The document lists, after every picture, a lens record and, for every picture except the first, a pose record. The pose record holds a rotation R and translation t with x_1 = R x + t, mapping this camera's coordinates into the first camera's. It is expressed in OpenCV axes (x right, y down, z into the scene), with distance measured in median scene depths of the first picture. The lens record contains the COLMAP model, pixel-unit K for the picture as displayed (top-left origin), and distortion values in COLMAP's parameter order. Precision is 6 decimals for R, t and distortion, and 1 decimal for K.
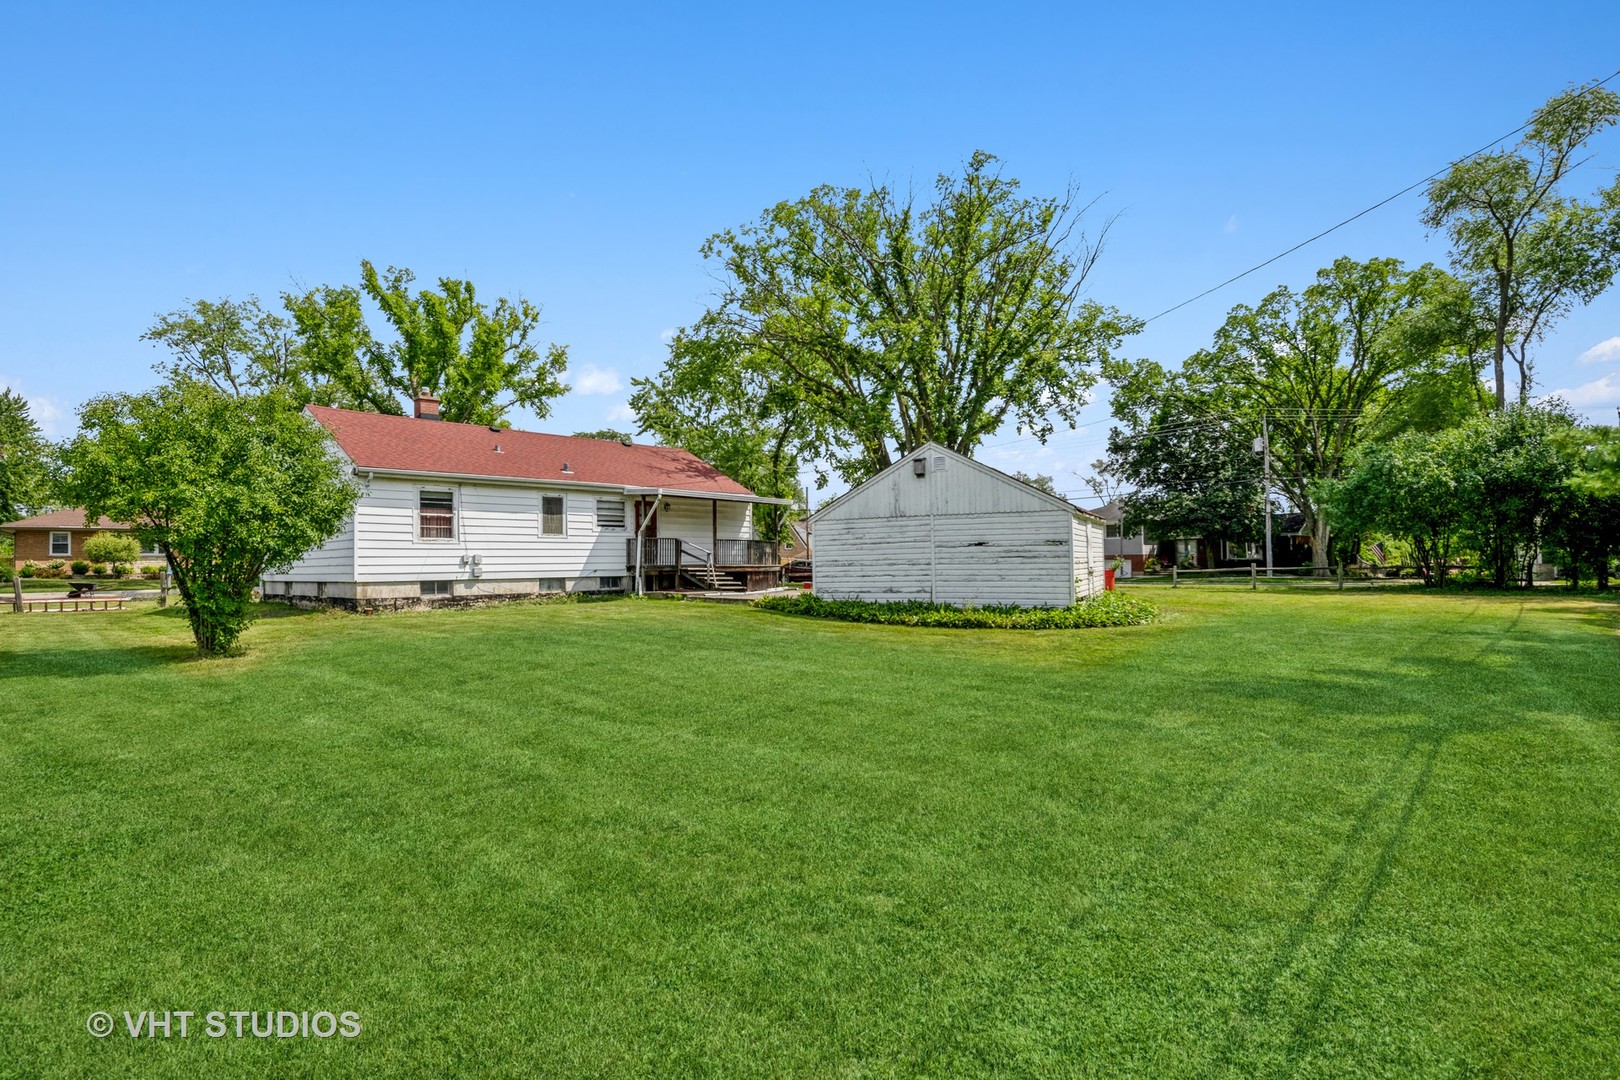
lens RADIAL K [[814.6, 0, 810.0], [0, 814.6, 540.0], [0, 0, 1]] dist [0.045482, -0.000052]
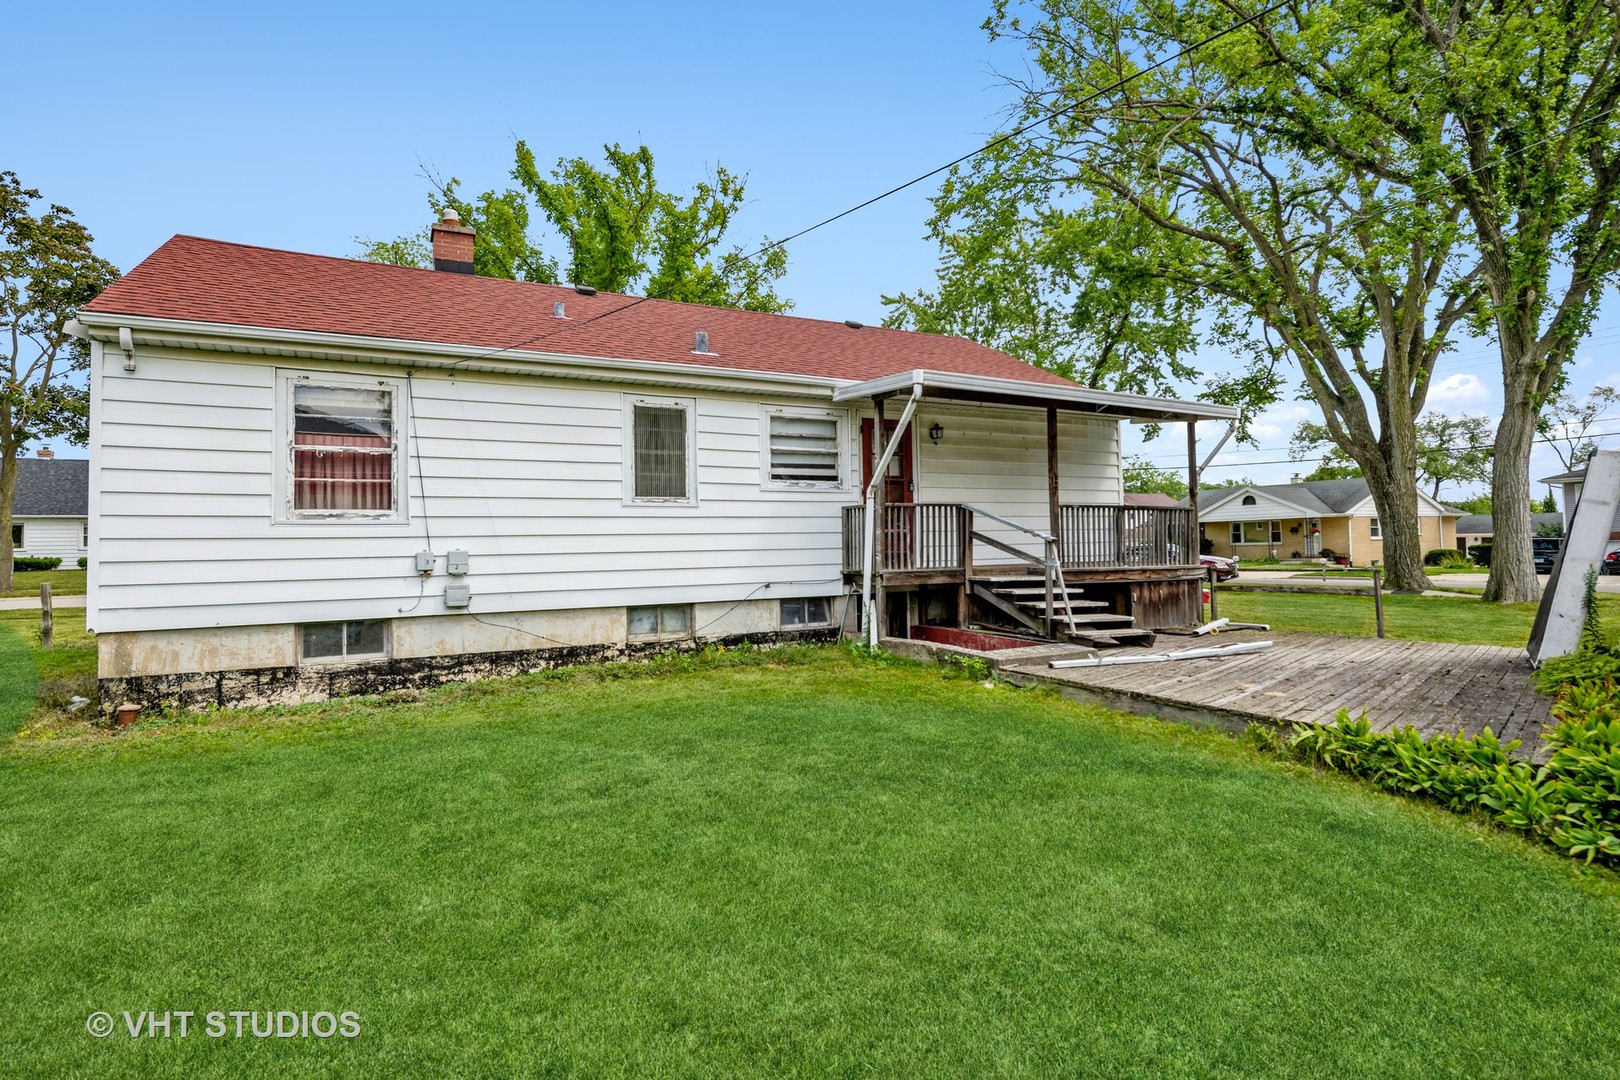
lens RADIAL K [[775.0, 0, 809.5], [0, 775.0, 516.6], [0, 0, 1]] dist [0.001673, 0.000058]
pose [[0.946080, -0.017838, -0.323443, -0.112793], [0.016357, 0.999840, -0.007297, 0.006151], [0.323521, 0.001613, 0.946220, 0.625863]]
